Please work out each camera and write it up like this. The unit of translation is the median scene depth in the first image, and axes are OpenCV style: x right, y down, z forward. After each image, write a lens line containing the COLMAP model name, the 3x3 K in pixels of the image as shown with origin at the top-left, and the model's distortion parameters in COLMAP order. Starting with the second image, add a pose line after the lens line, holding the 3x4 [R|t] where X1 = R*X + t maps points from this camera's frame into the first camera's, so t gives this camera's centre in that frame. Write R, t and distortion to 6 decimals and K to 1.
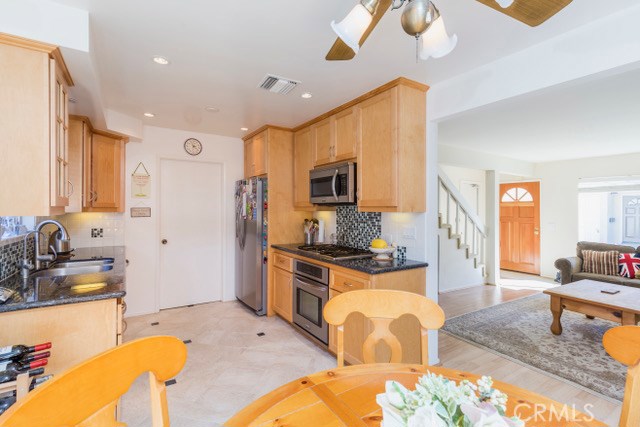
lens RADIAL K [[291.7, 0, 322.2], [0, 291.7, 213.1], [0, 0, 1]] dist [0.002428, 0.000543]
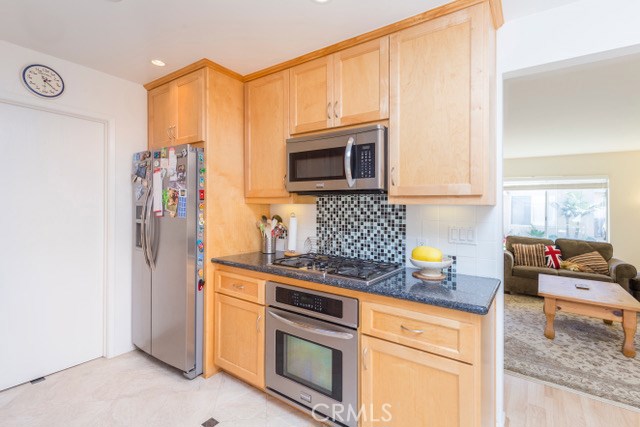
lens RADIAL K [[291.7, 0, 323.9], [0, 291.7, 210.3], [0, 0, 1]] dist [0.002428, 0.000543]
pose [[0.926313, 0.003673, 0.376737, -0.199808], [-0.004944, 0.999985, 0.002409, 0.005955], [-0.376722, -0.004094, 0.926317, 0.367315]]
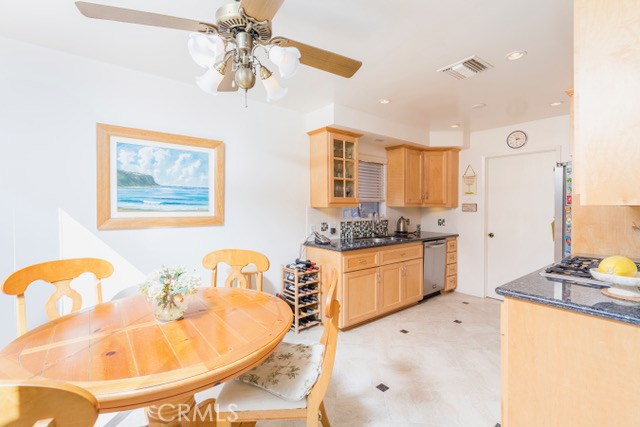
lens RADIAL K [[291.7, 0, 321.7], [0, 291.7, 209.8], [0, 0, 1]] dist [0.002428, 0.000543]
pose [[0.098515, 0.010295, -0.995082, 0.531228], [-0.003064, 0.999945, 0.010042, -0.003753], [0.995131, 0.002060, 0.098541, 0.313679]]
